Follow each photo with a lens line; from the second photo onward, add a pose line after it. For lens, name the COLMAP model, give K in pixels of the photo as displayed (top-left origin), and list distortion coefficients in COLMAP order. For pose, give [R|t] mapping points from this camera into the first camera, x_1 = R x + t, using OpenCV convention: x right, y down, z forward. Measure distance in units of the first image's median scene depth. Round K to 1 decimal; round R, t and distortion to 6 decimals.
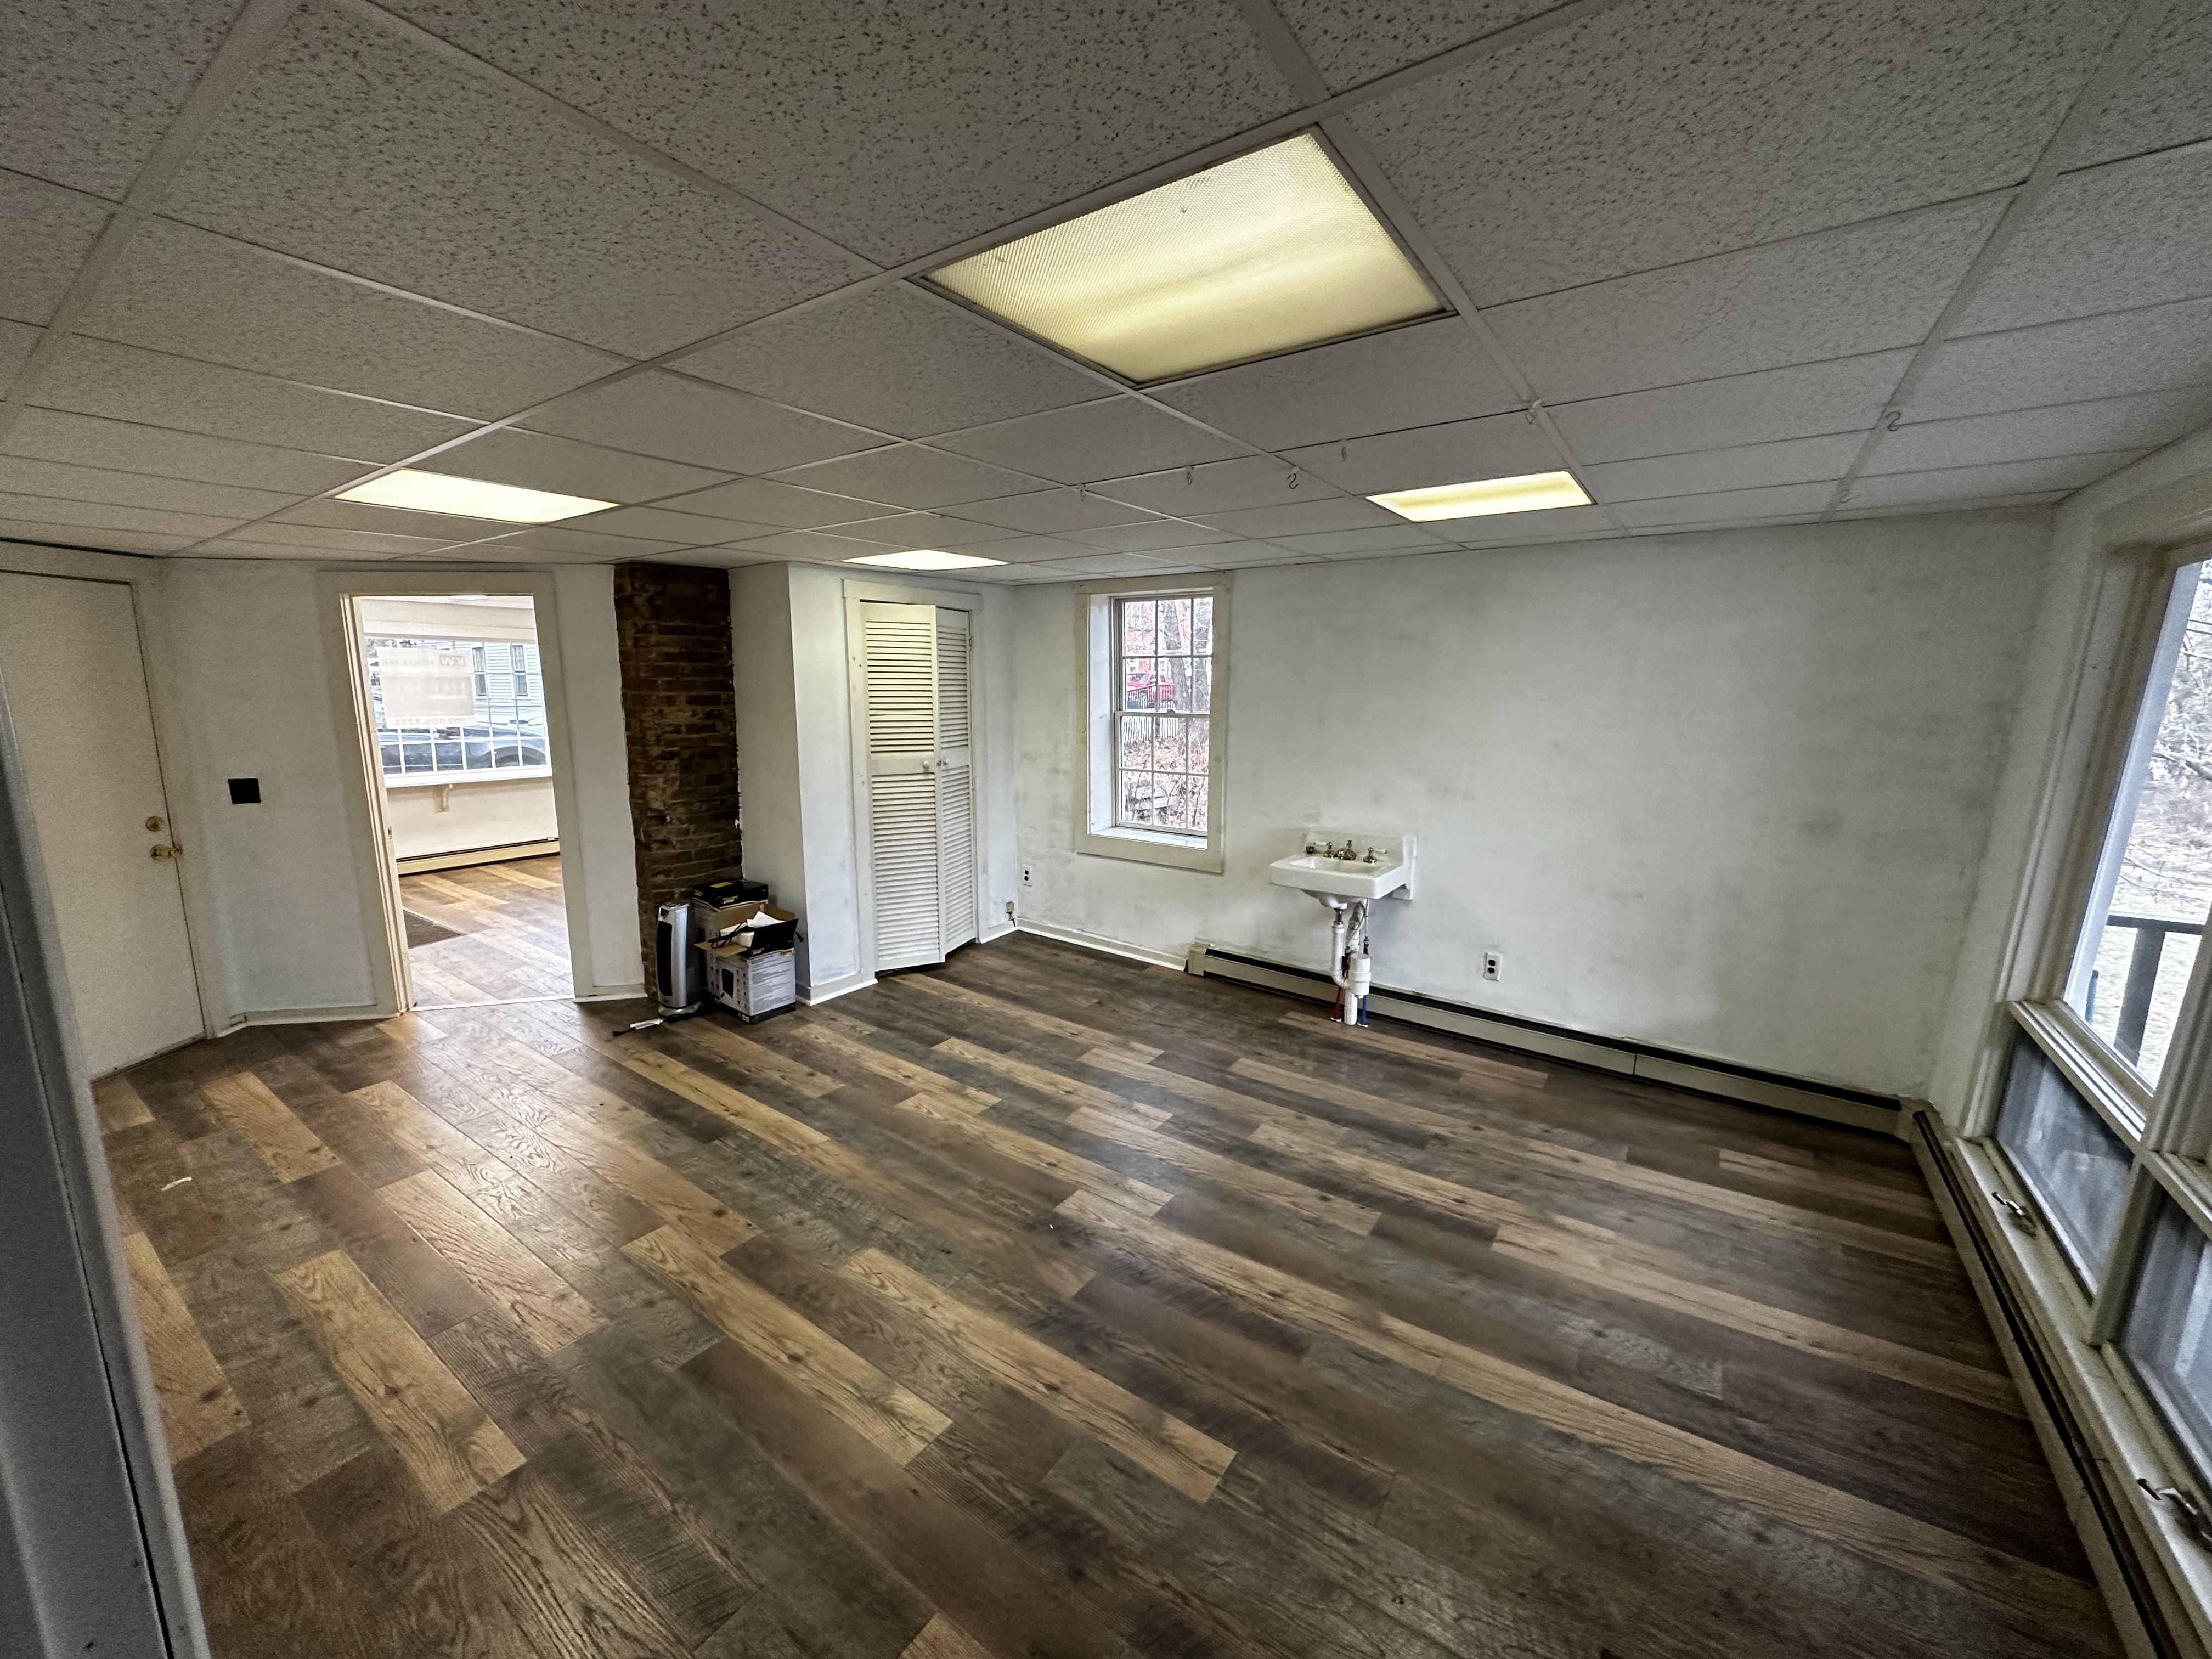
lens RADIAL K [[886.0, 0, 1107.8], [0, 886.0, 832.4], [0, 0, 1]] dist [-0.000692, 0.000222]
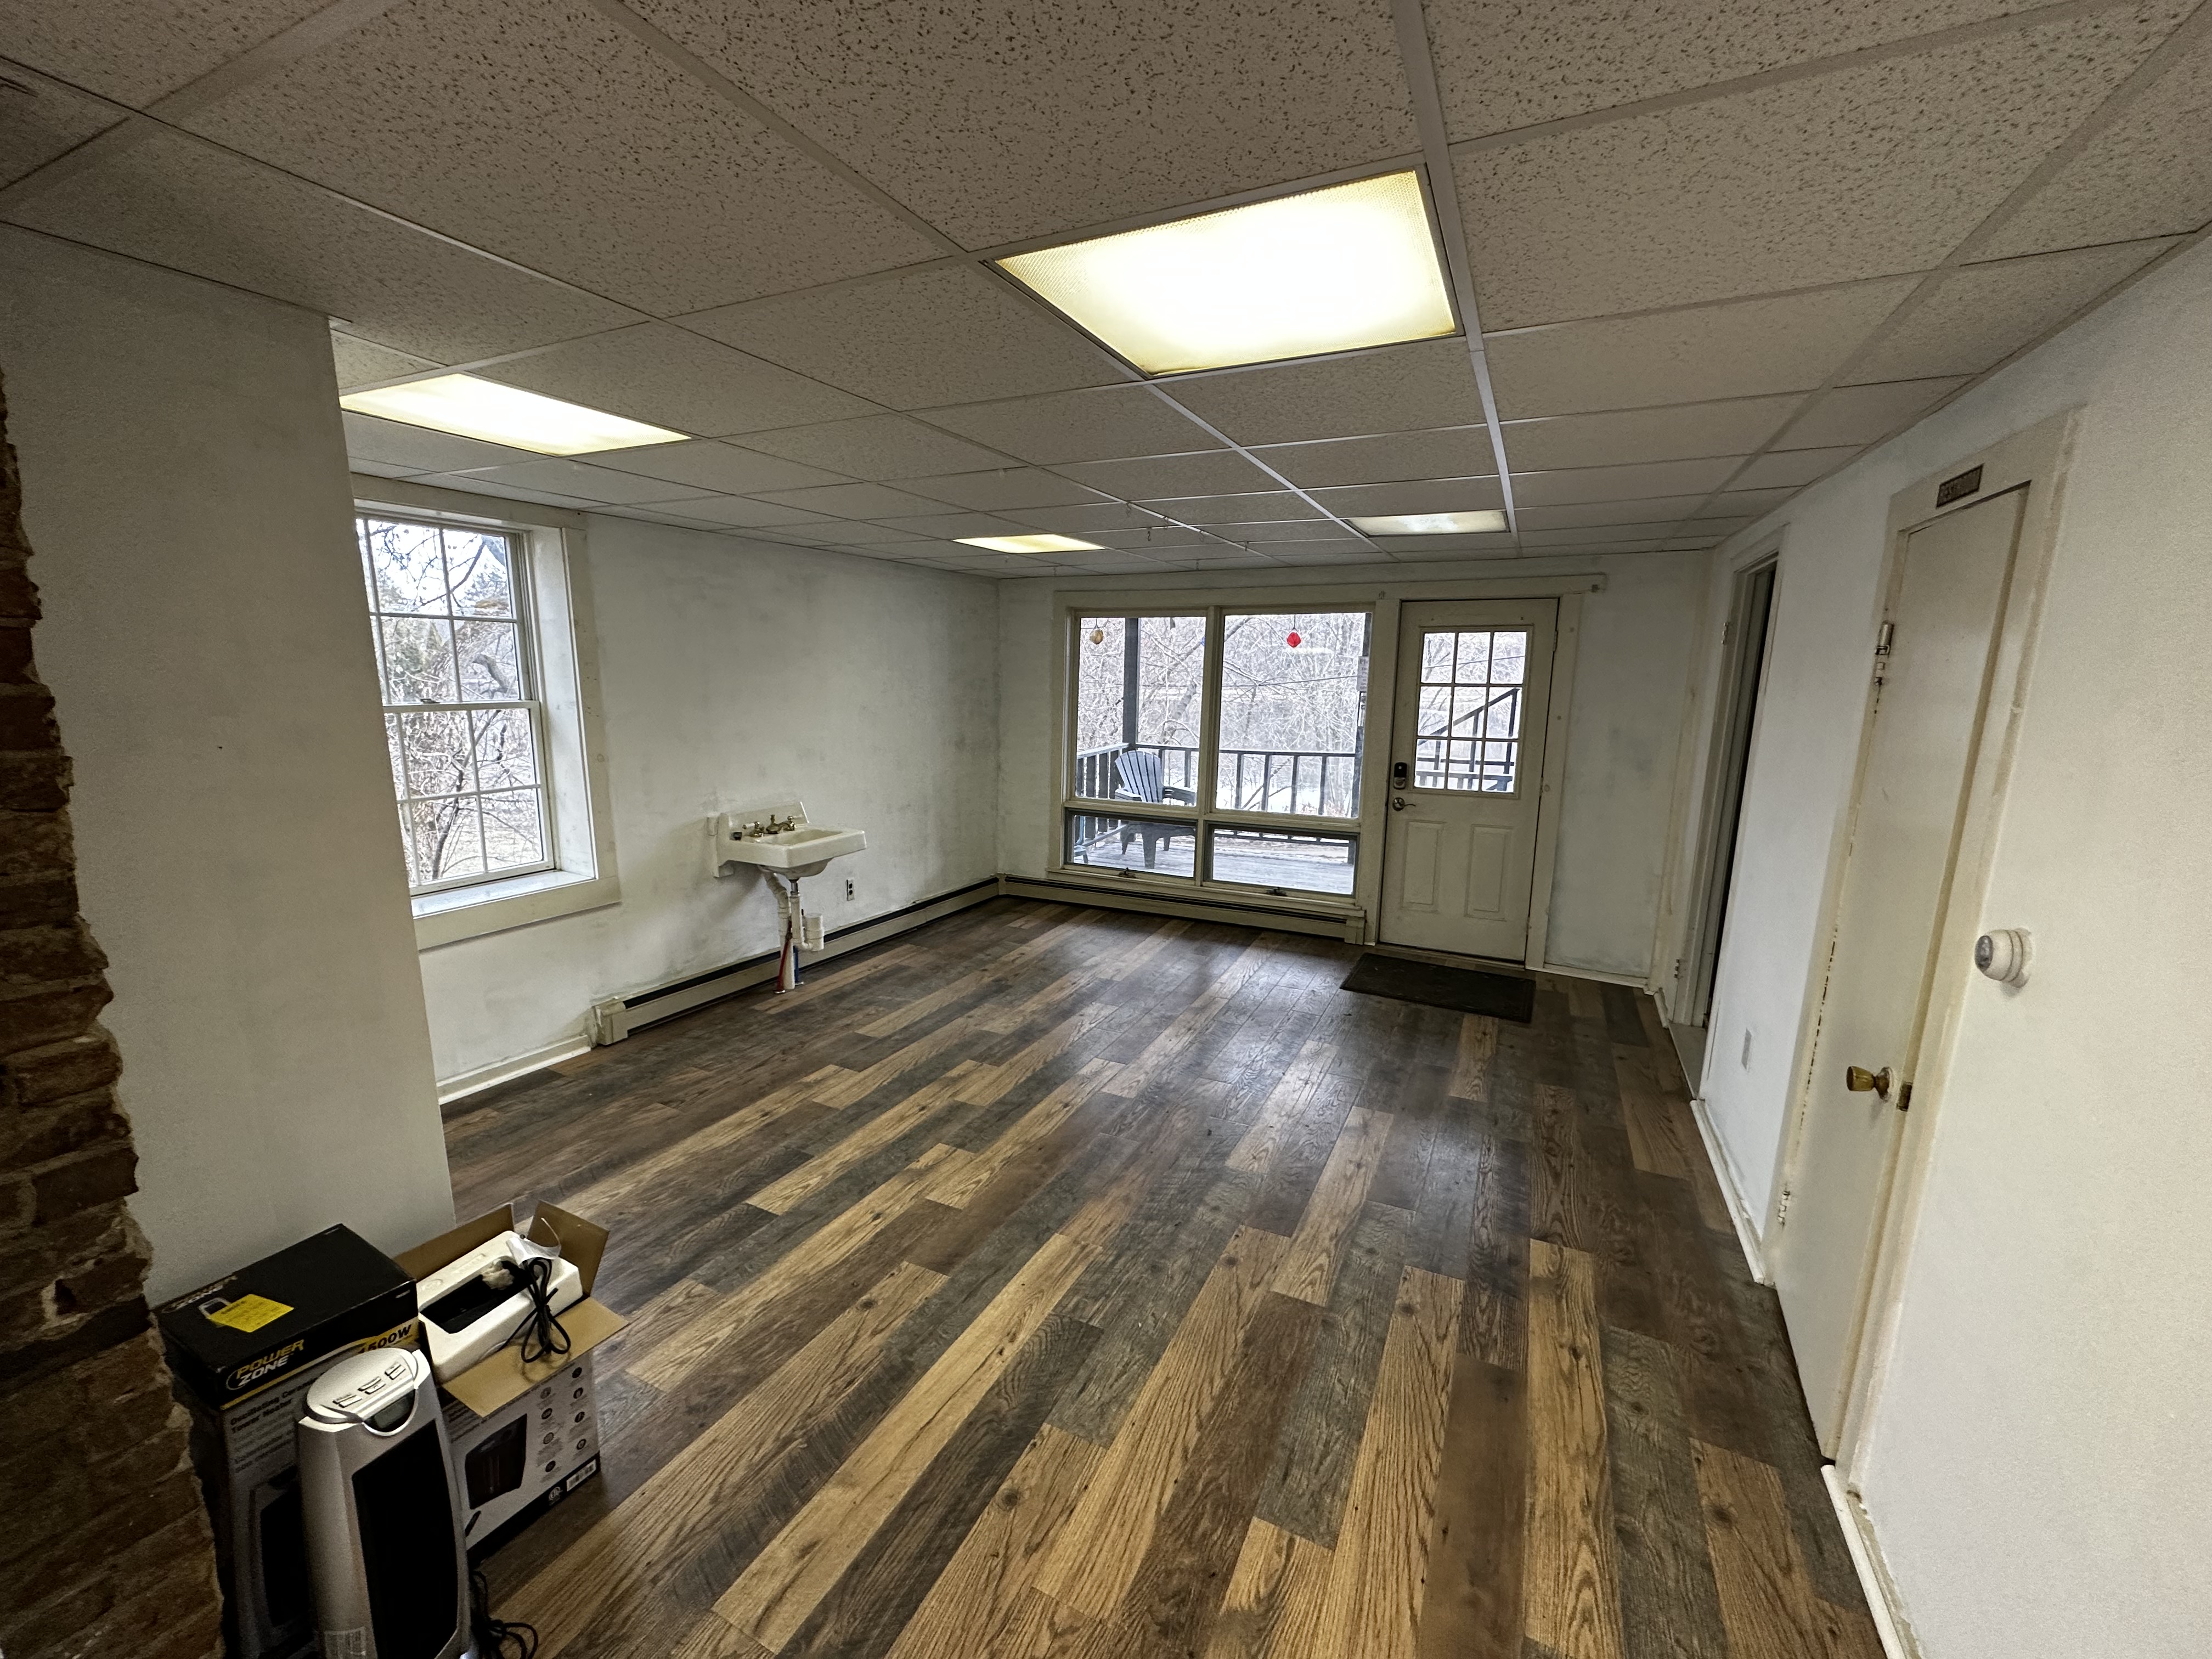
lens RADIAL K [[886.0, 0, 1107.8], [0, 886.0, 832.4], [0, 0, 1]] dist [-0.000692, 0.000222]
pose [[-0.158503, -0.183489, 0.970159, -0.880385], [0.158855, 0.965041, 0.208474, -0.137813], [-0.974496, 0.187158, -0.123814, 0.844968]]
